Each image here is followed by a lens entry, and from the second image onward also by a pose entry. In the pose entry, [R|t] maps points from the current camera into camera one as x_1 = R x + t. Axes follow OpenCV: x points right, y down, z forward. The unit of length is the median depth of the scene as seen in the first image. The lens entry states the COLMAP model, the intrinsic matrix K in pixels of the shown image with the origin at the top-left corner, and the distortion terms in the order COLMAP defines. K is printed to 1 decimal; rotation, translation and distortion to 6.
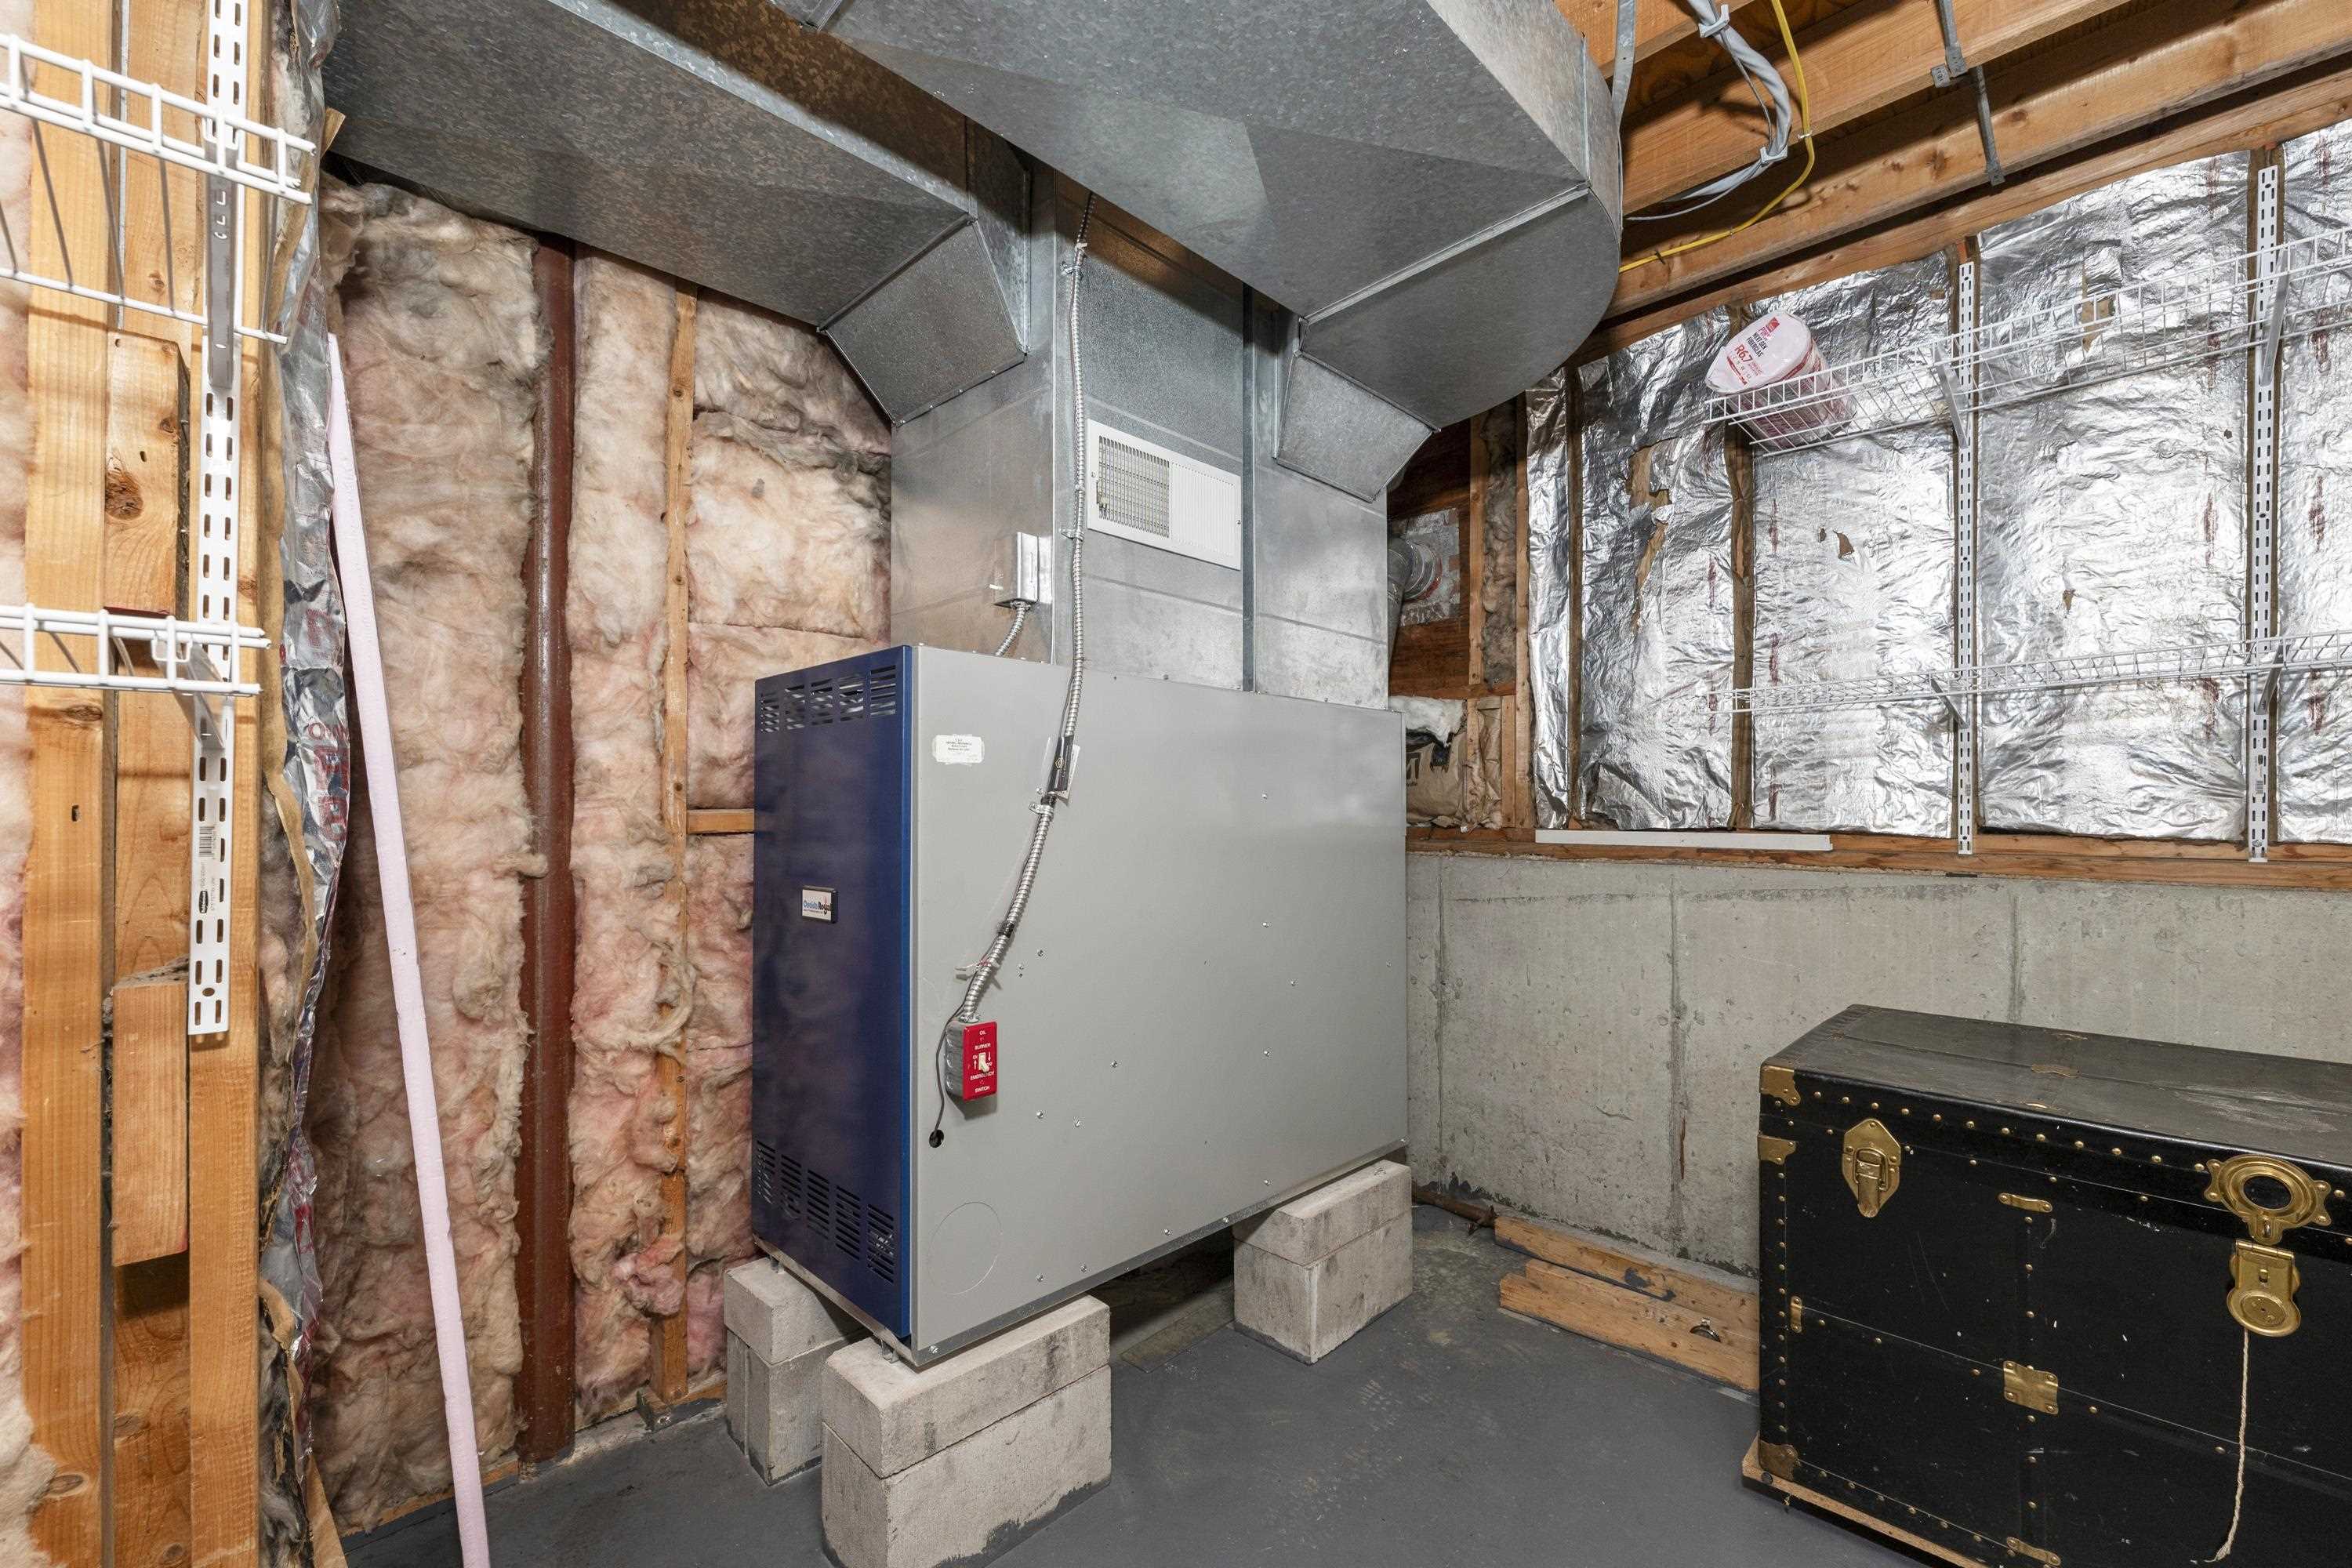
lens RADIAL K [[979.5, 0, 1181.5], [0, 979.5, 805.2], [0, 0, 1]] dist [0.001502, 0.000660]
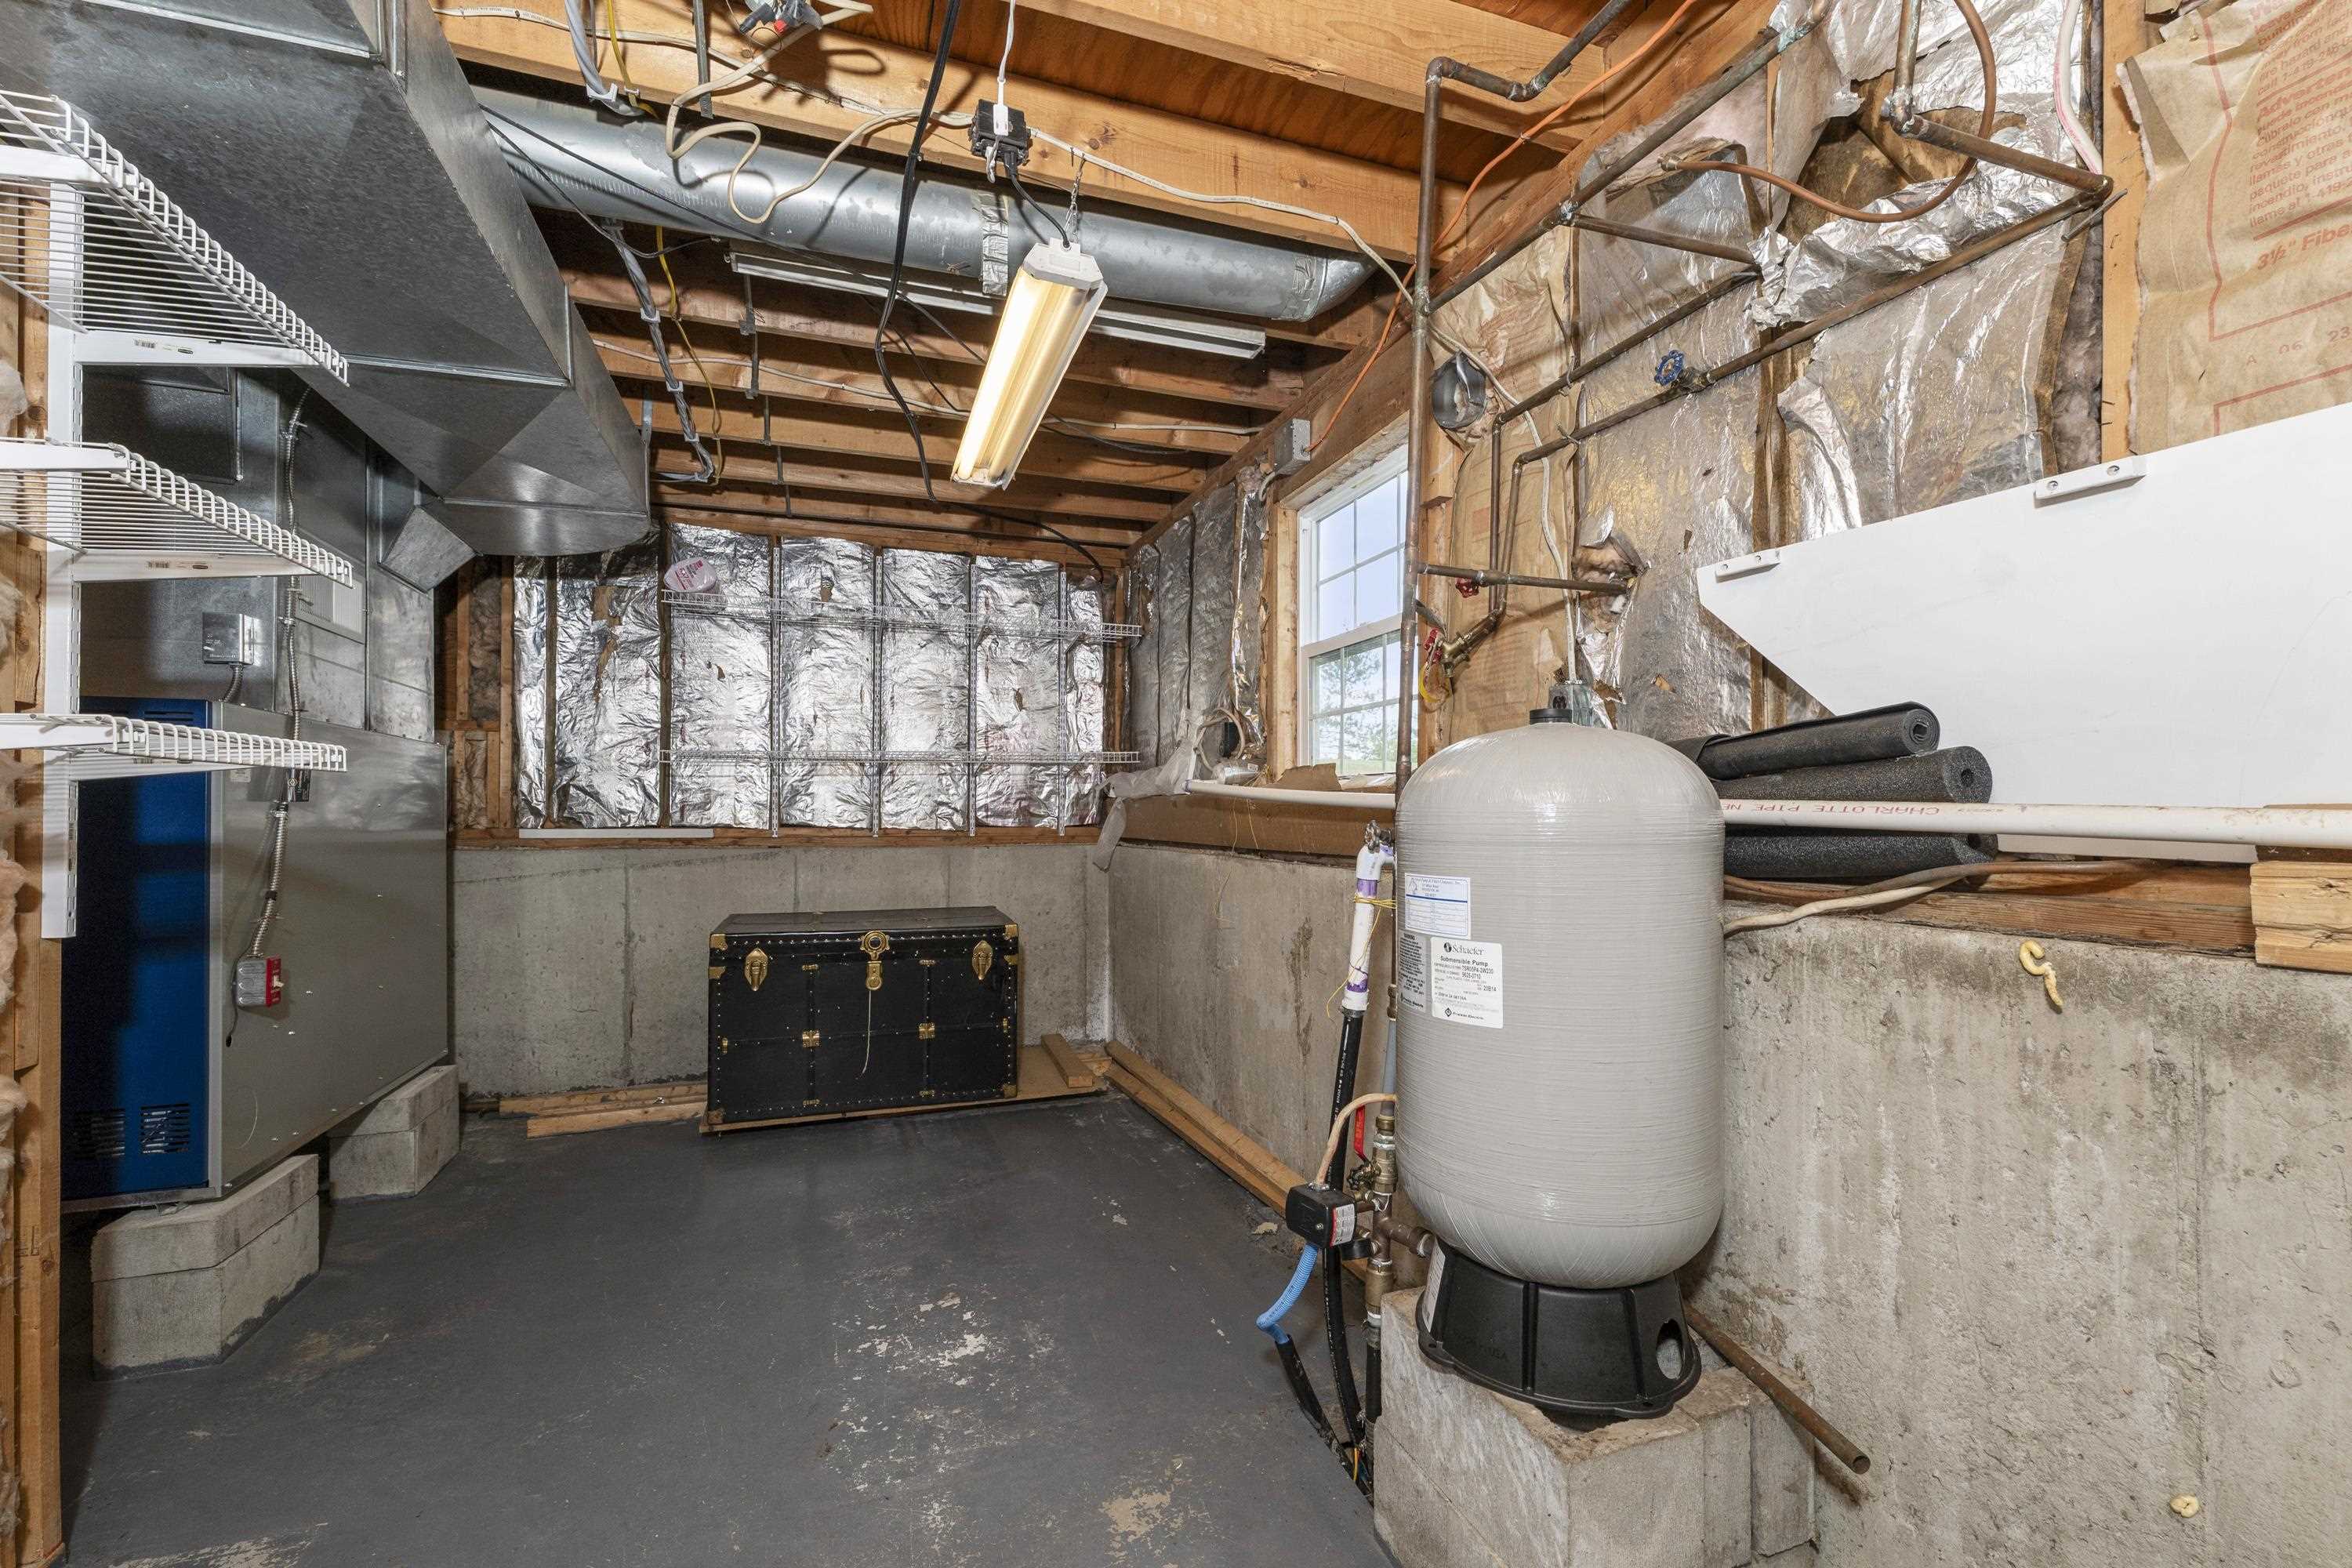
lens RADIAL K [[979.5, 0, 1163.6], [0, 979.5, 817.9], [0, 0, 1]] dist [0.001502, 0.000660]
pose [[0.446210, -0.001891, 0.894926, -0.617901], [-0.005005, 0.999977, 0.004608, -0.003037], [-0.894914, -0.006535, 0.446190, -0.587628]]
